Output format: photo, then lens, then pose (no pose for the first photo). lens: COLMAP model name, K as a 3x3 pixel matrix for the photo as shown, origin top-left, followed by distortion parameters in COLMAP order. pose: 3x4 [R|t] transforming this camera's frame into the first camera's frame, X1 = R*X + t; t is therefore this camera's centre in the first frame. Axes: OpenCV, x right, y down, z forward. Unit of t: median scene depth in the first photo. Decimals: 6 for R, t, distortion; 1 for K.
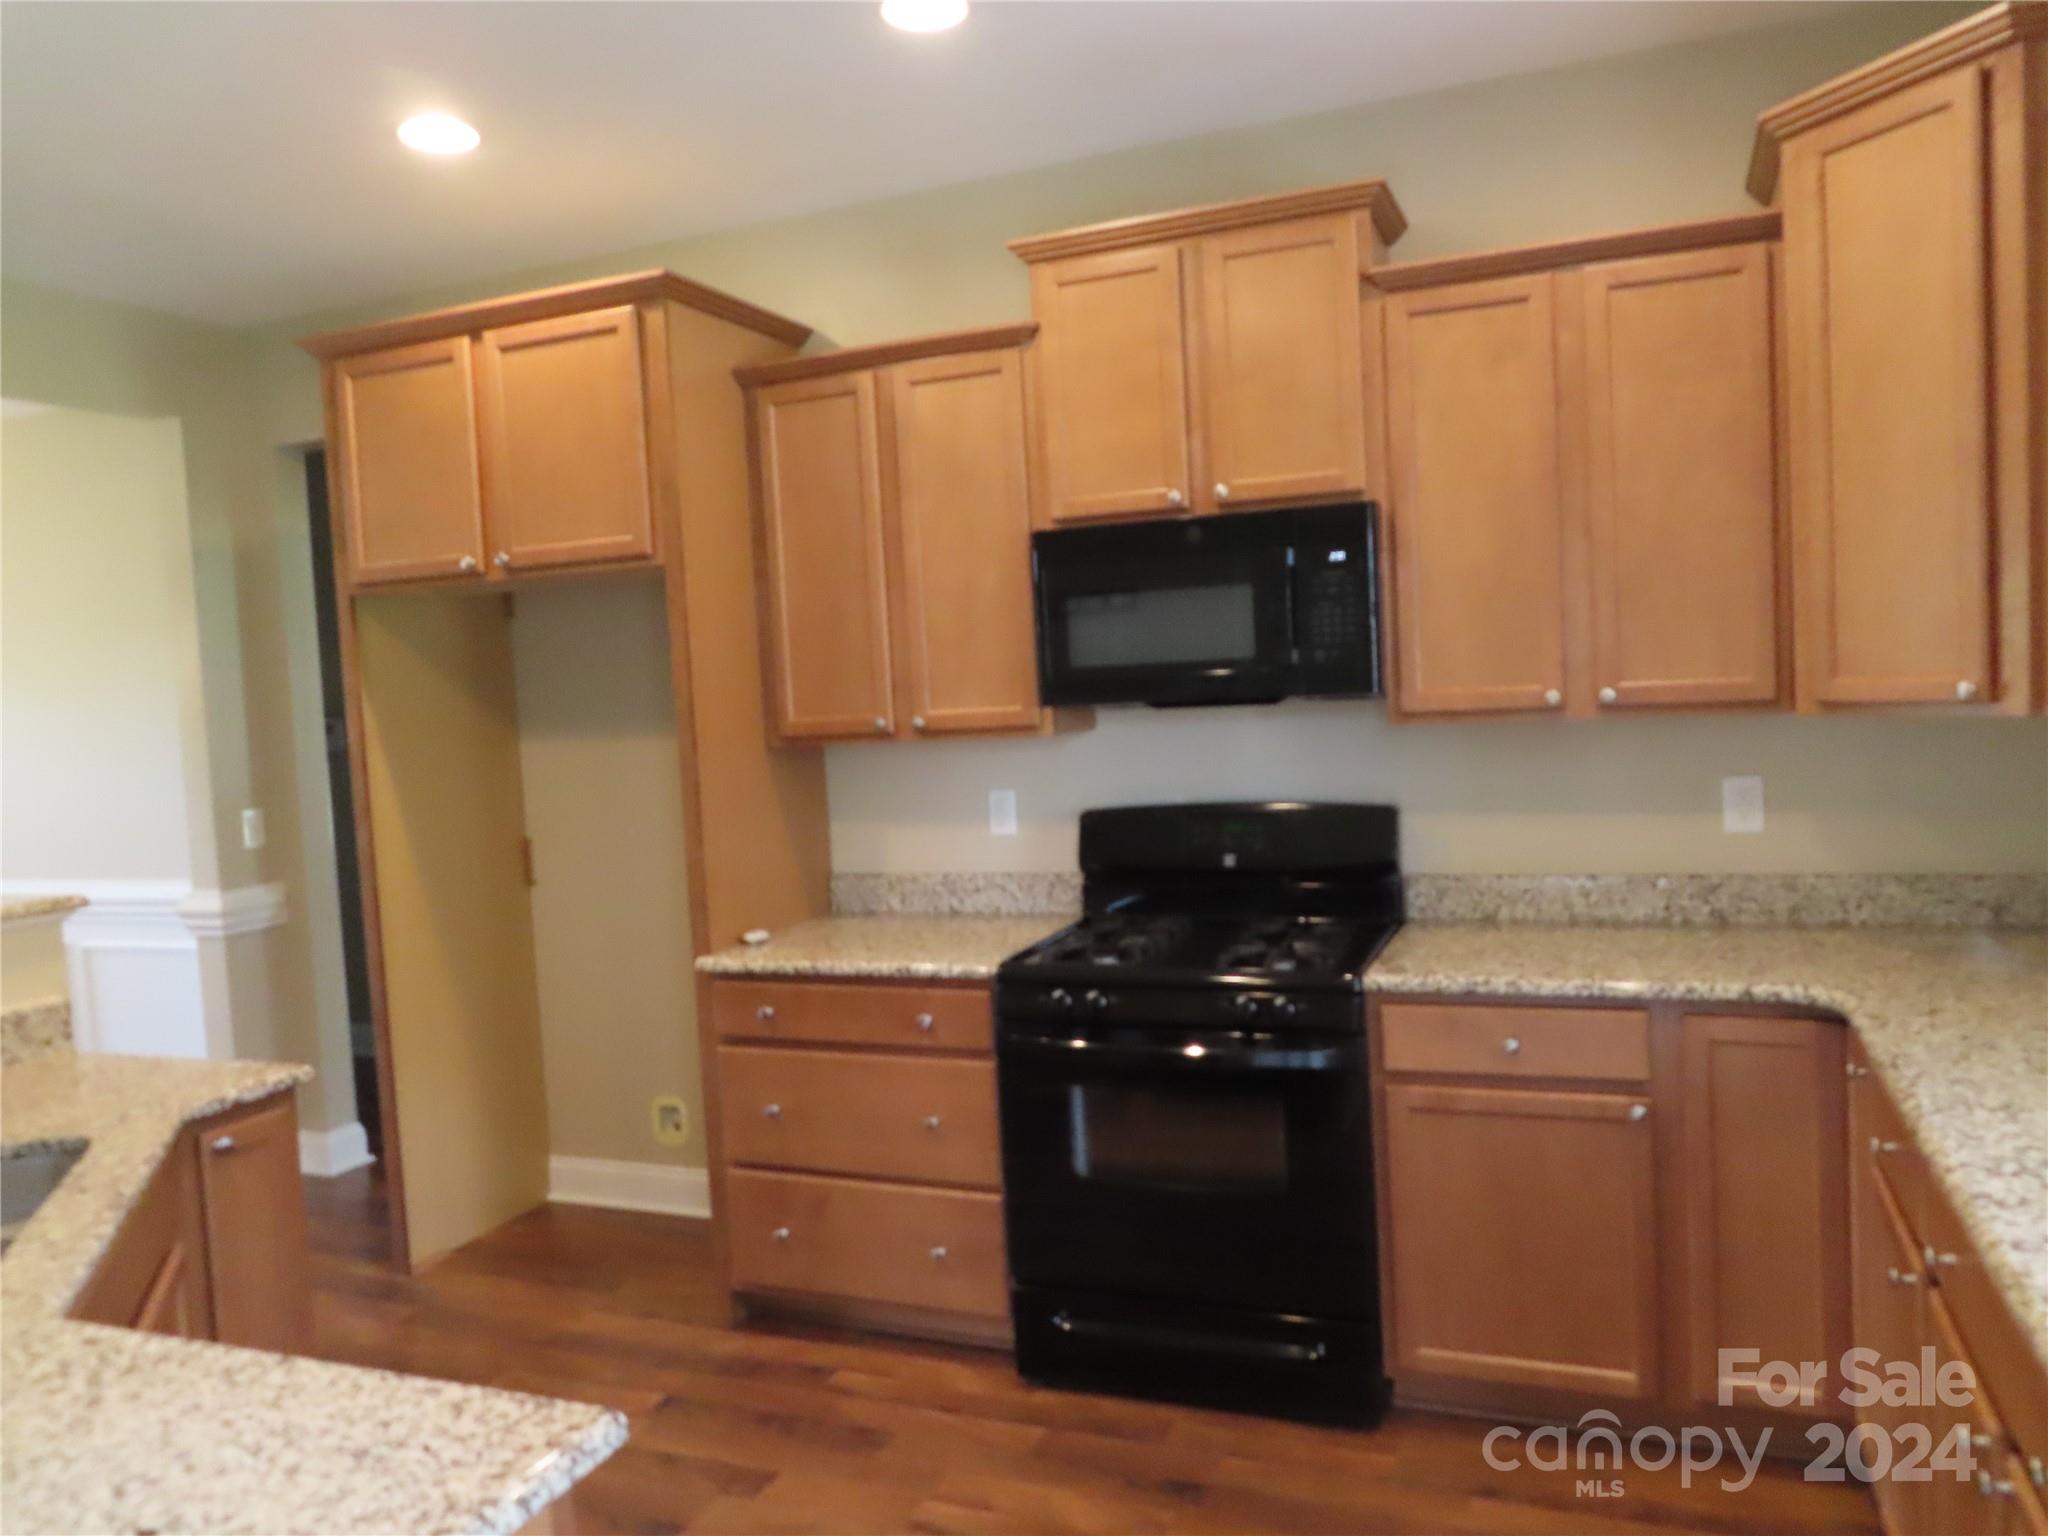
lens RADIAL K [[1476.7, 0, 1024.0], [0, 1476.7, 768.0], [0, 0, 1]] dist [0.002063, -0.000970]
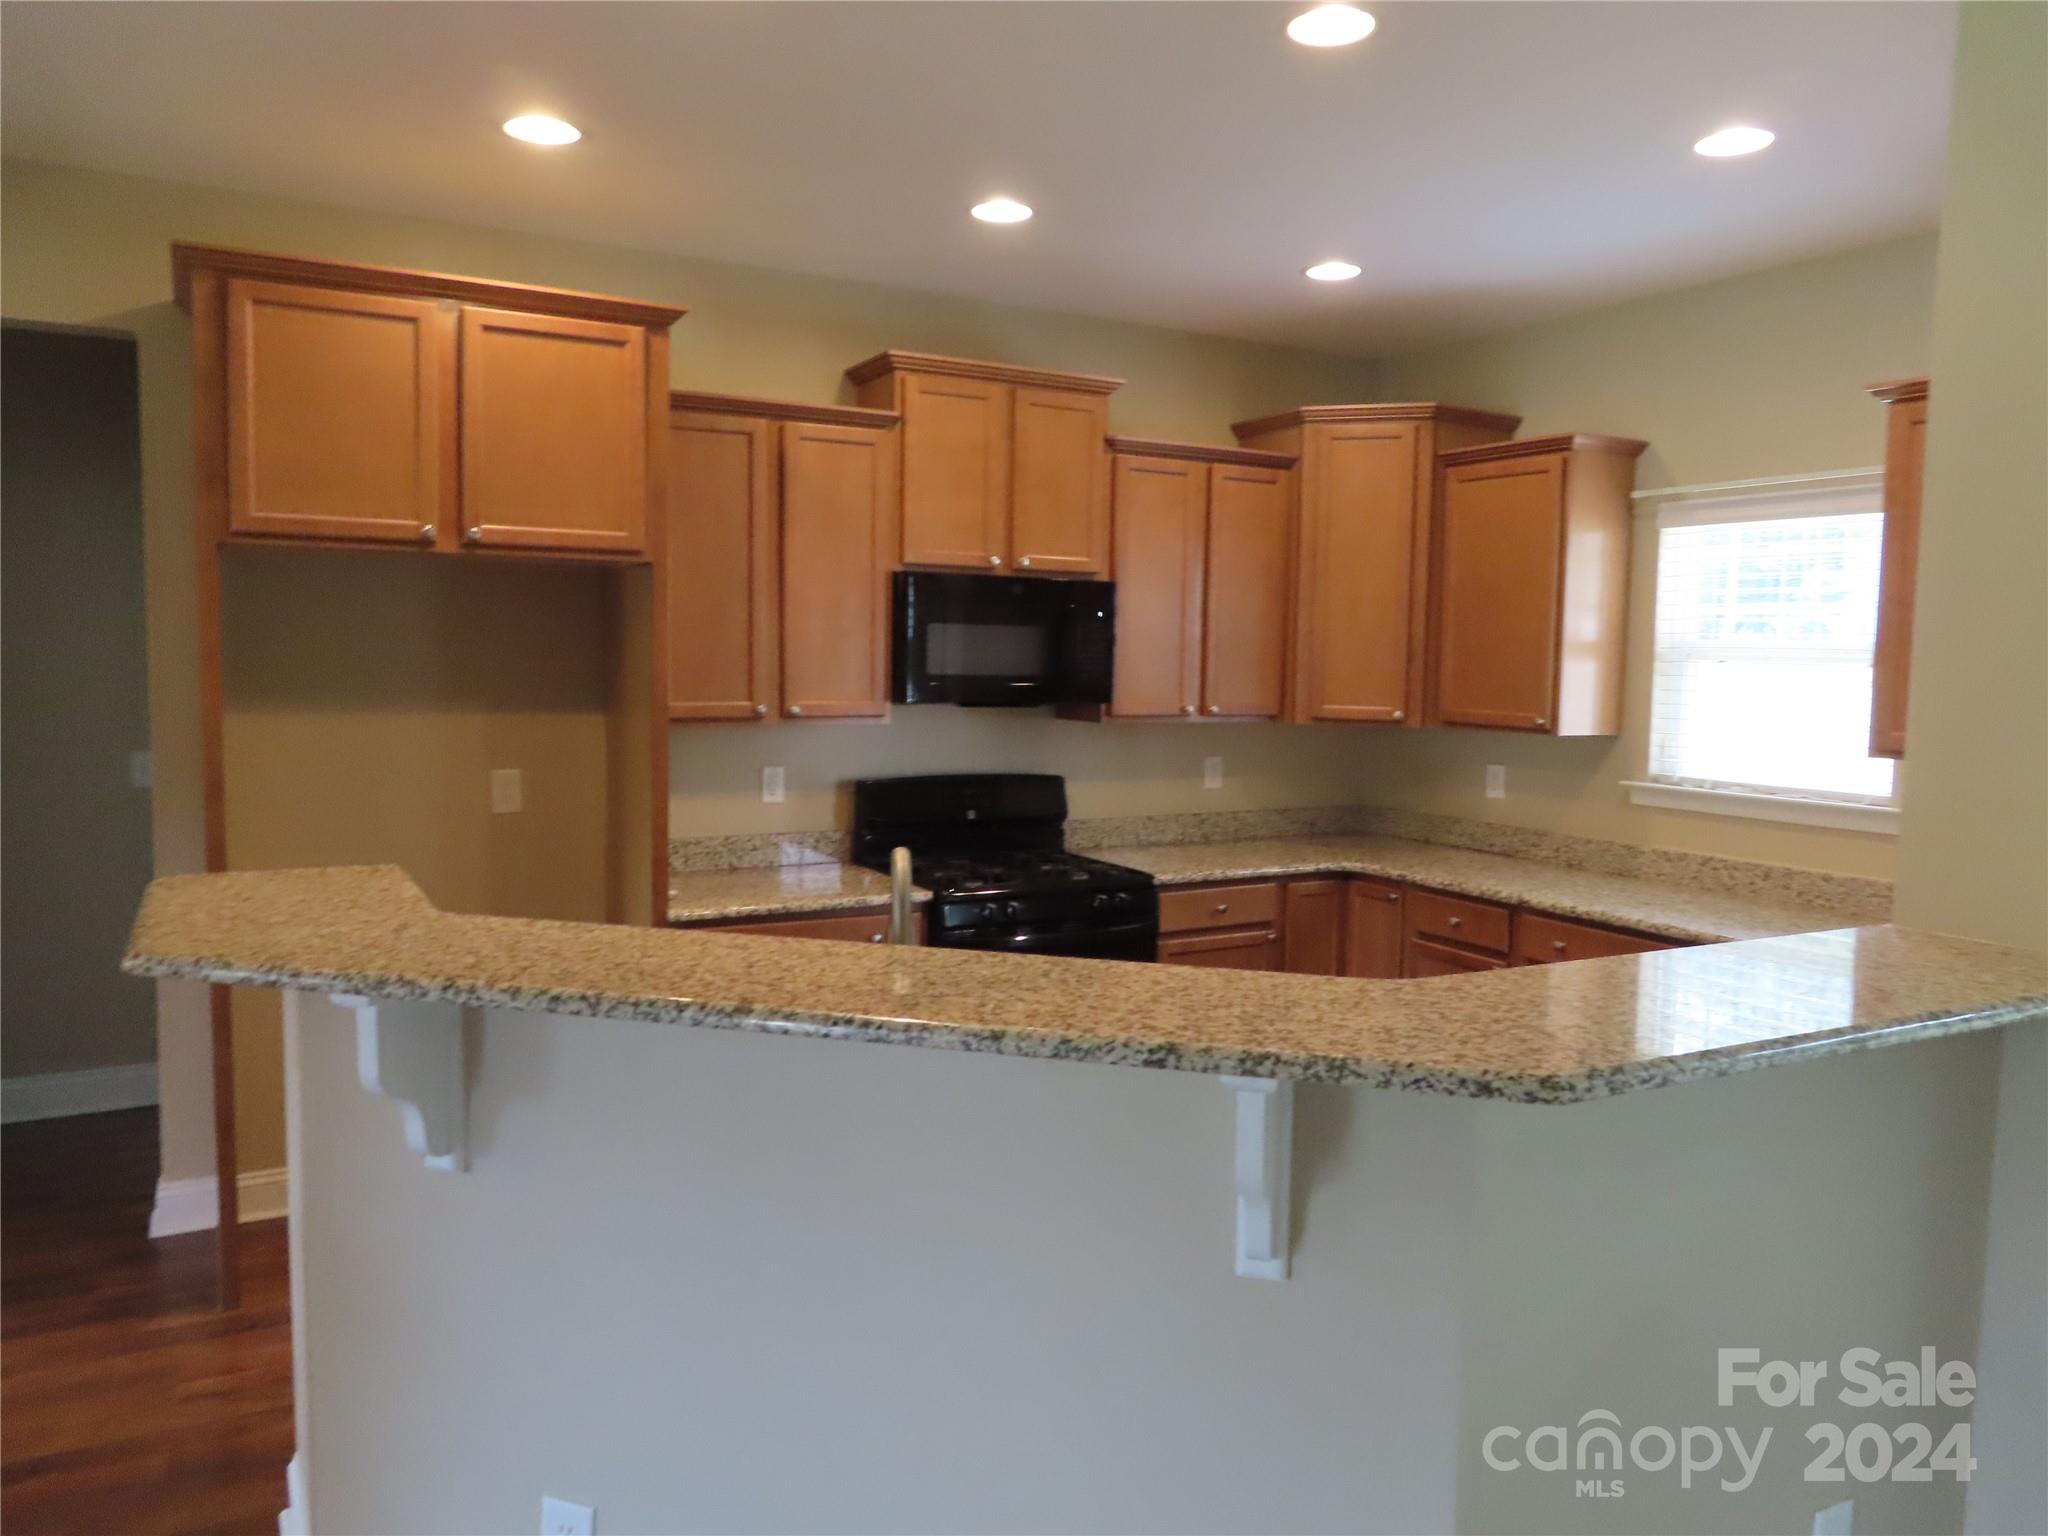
lens RADIAL K [[1408.4, 0, 1024.0], [0, 1408.4, 768.0], [0, 0, 1]] dist [-0.001077, -0.001672]
pose [[0.623320, -0.000061, 0.781967, -0.963813], [-0.004179, 0.999985, 0.003409, 0.013719], [-0.781956, -0.005393, 0.623310, 0.122938]]
